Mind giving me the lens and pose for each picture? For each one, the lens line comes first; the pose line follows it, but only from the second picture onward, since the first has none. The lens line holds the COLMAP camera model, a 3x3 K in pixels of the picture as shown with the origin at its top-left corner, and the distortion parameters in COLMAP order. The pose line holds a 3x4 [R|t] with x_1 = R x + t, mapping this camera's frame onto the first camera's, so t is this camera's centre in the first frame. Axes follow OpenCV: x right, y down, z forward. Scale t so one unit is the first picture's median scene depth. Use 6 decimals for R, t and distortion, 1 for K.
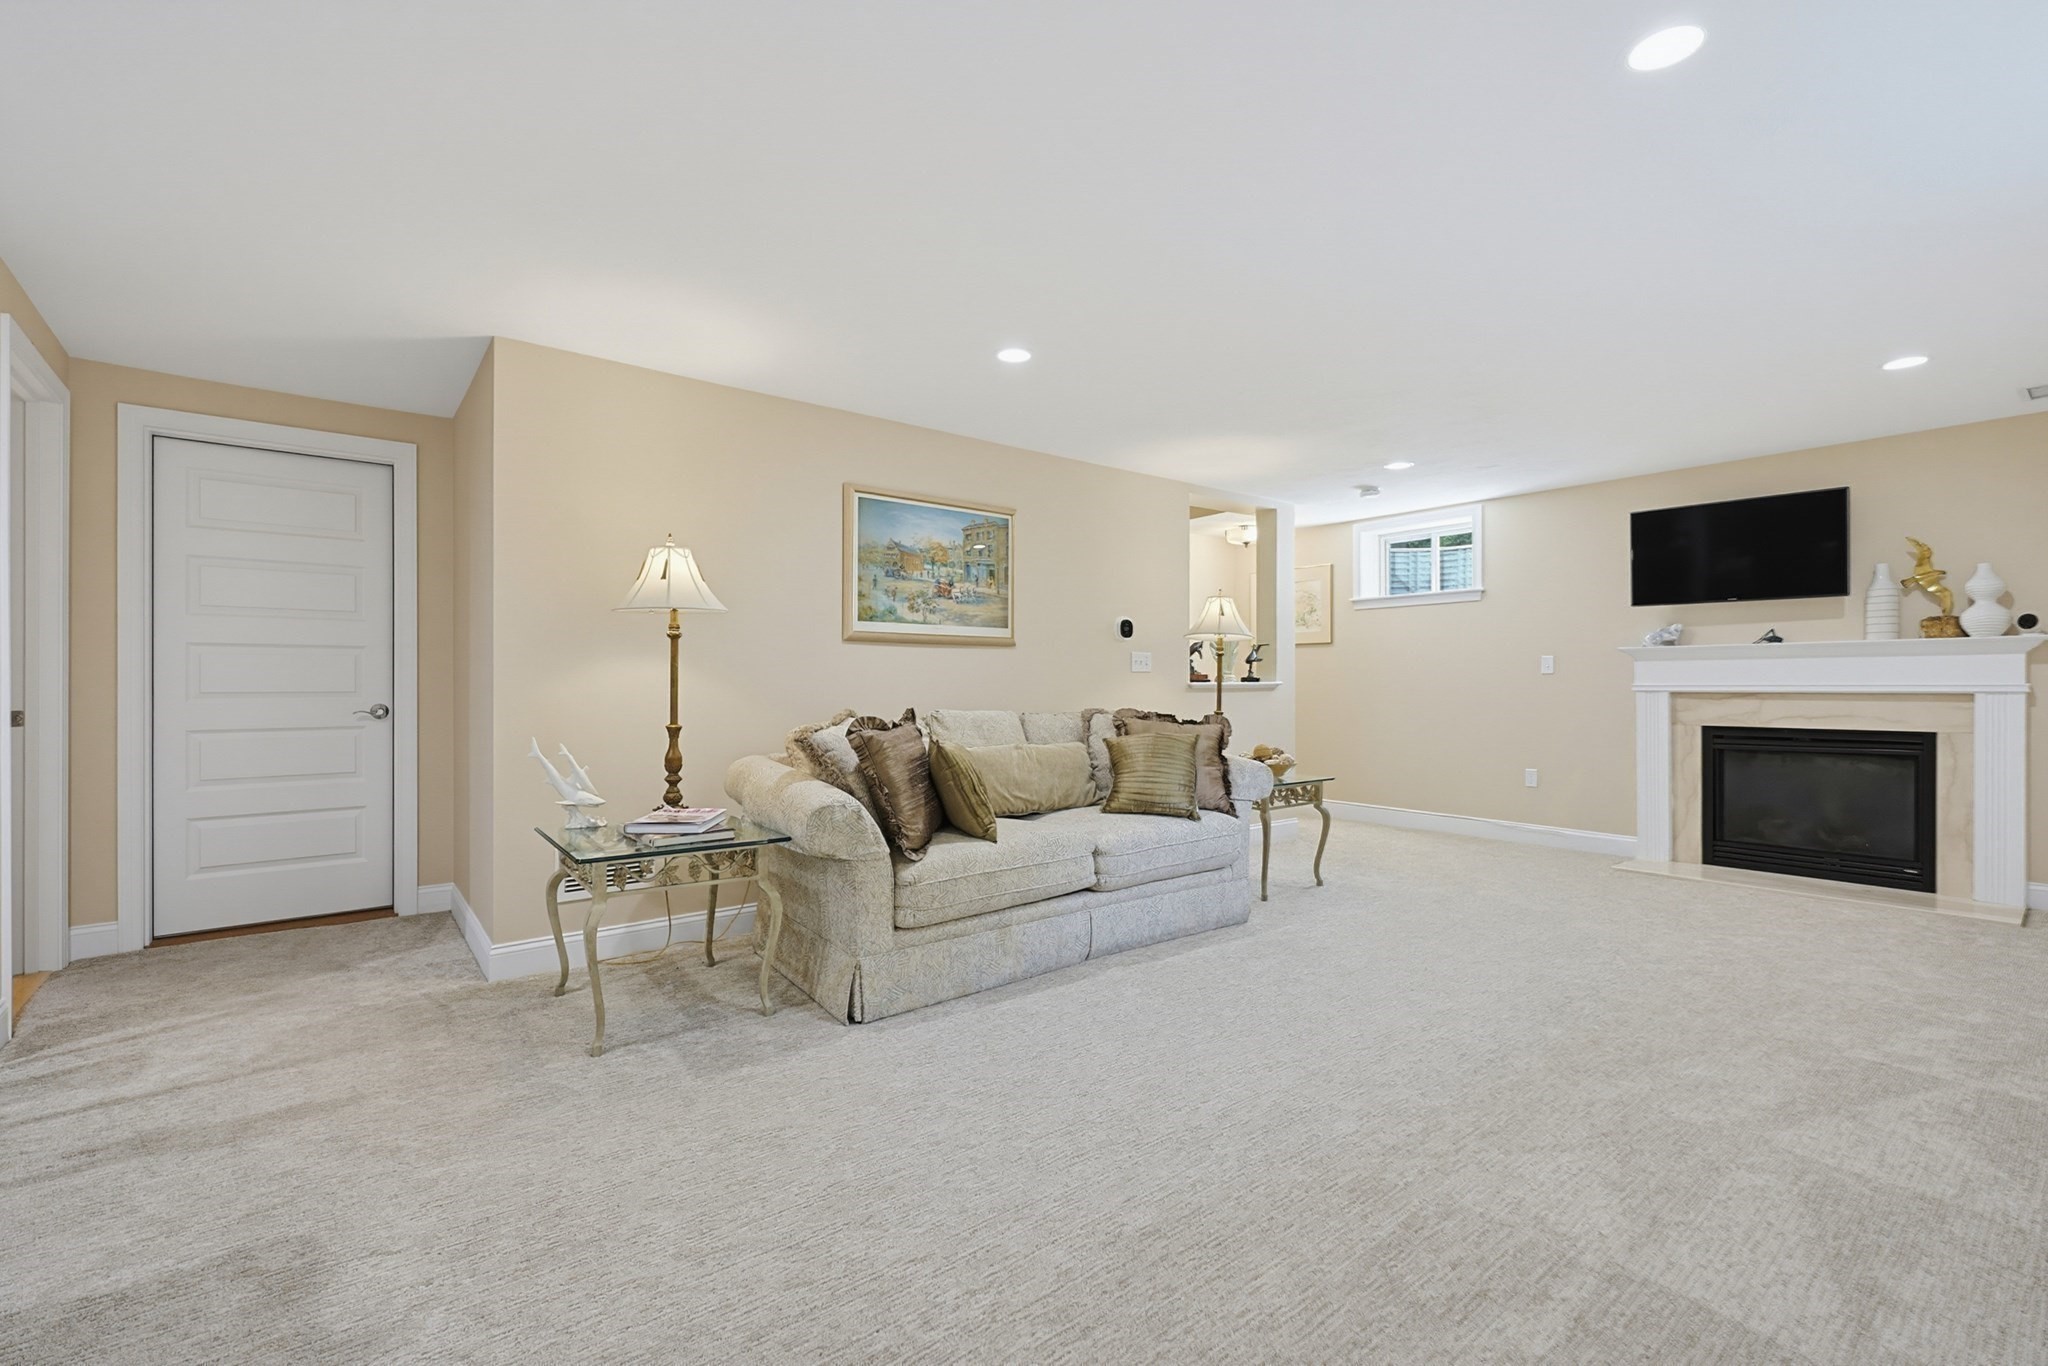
lens RADIAL K [[867.6, 0, 1017.2], [0, 867.6, 676.9], [0, 0, 1]] dist [0.001245, -0.000087]
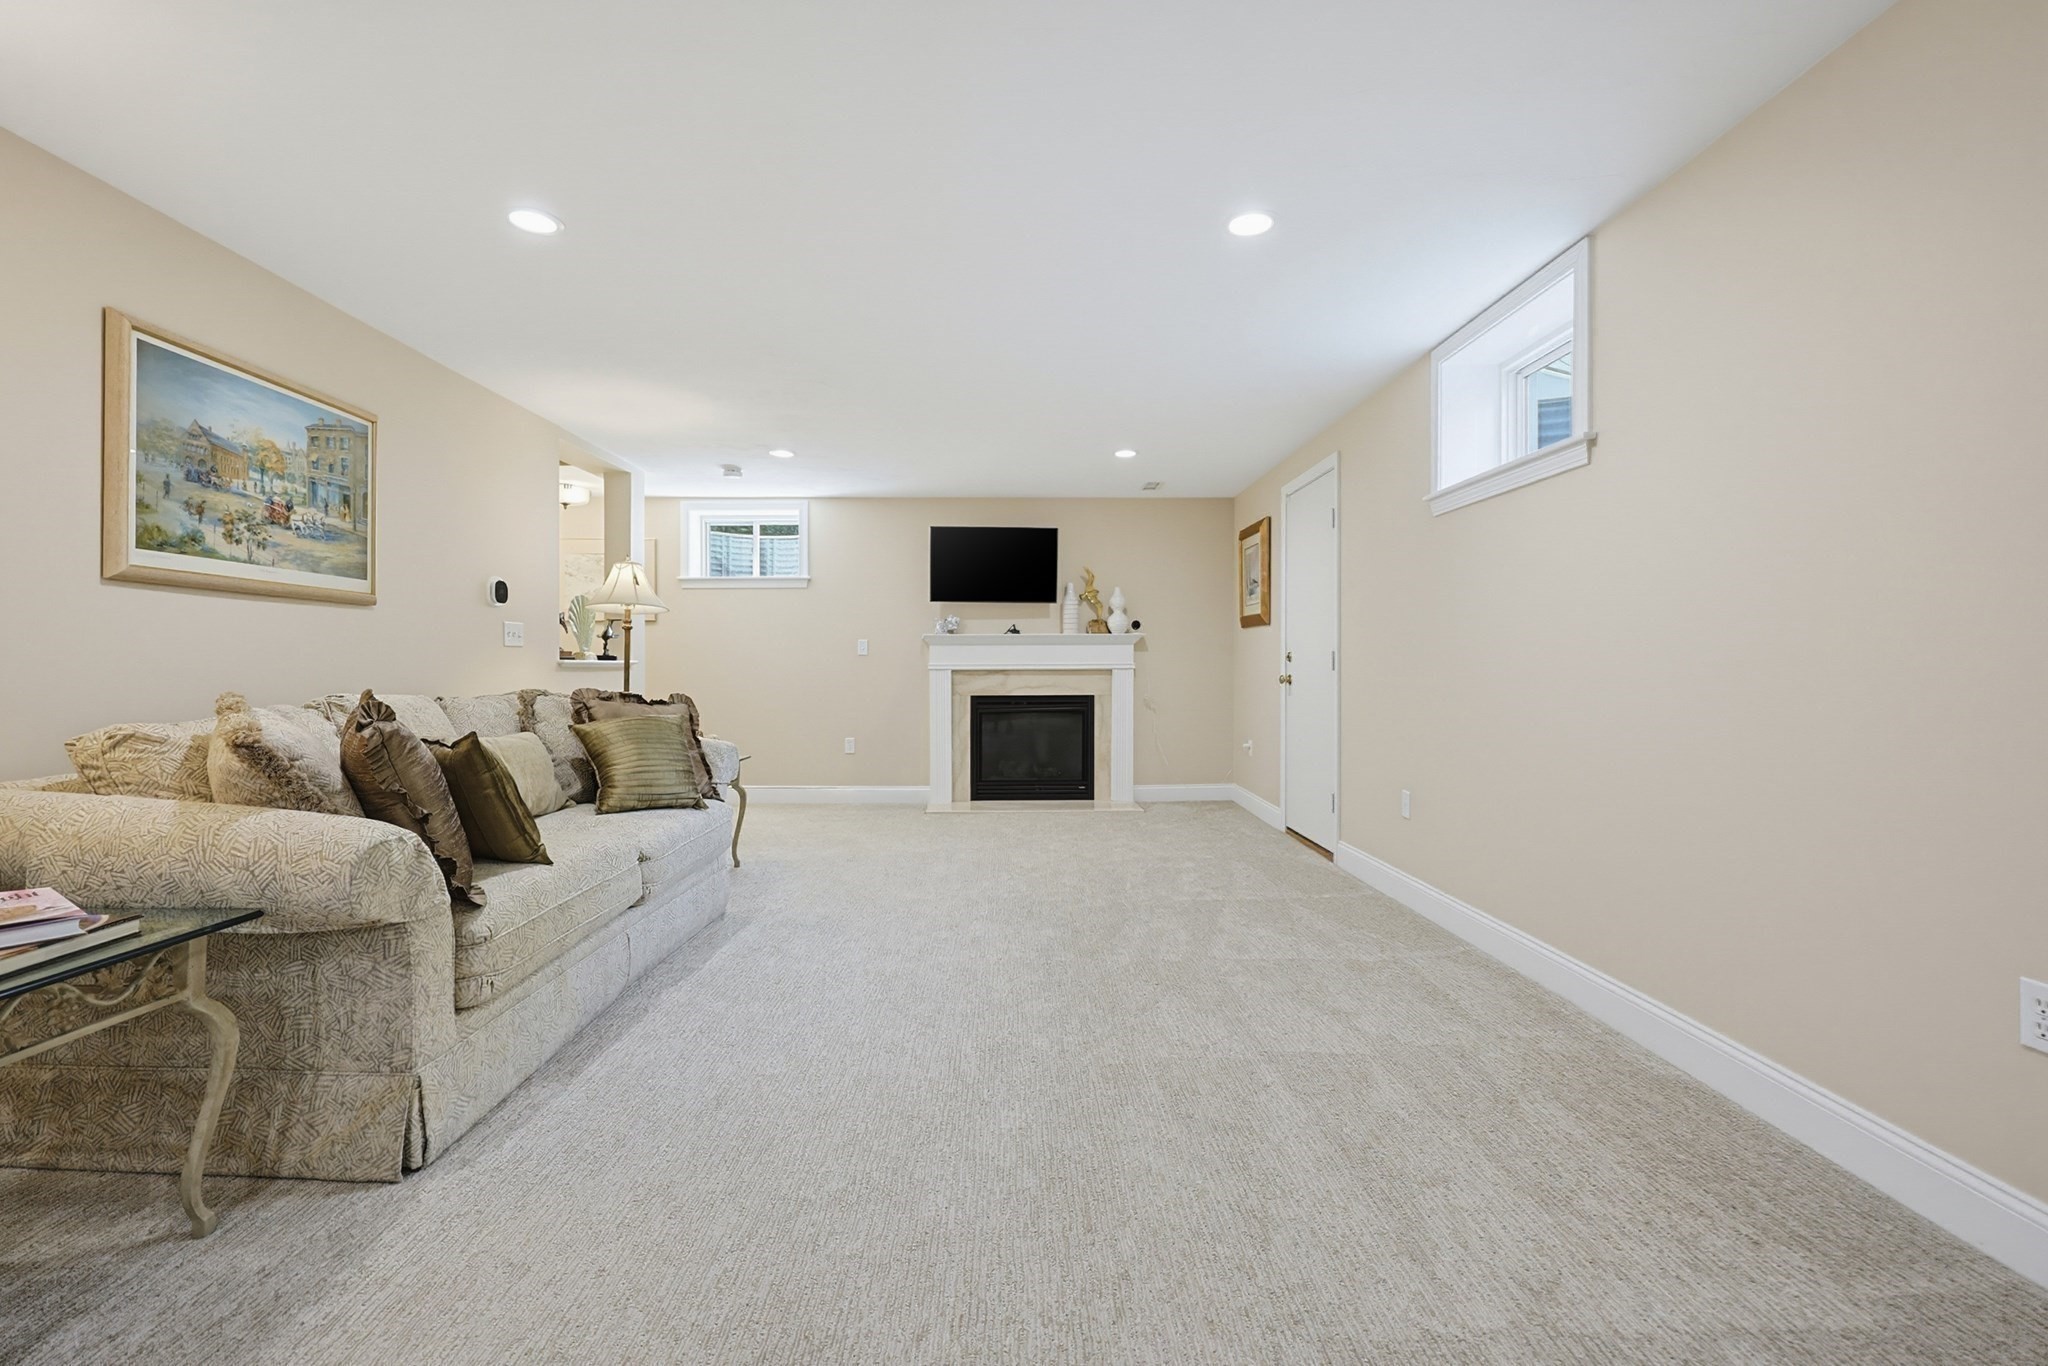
lens RADIAL K [[885.8, 0, 1000.9], [0, 885.8, 661.8], [0, 0, 1]] dist [0.001241, 0.000314]
pose [[0.621537, 0.005942, 0.783362, -0.274629], [-0.005515, 0.999980, -0.003209, 0.010980], [-0.783365, -0.002326, 0.621557, 0.154559]]
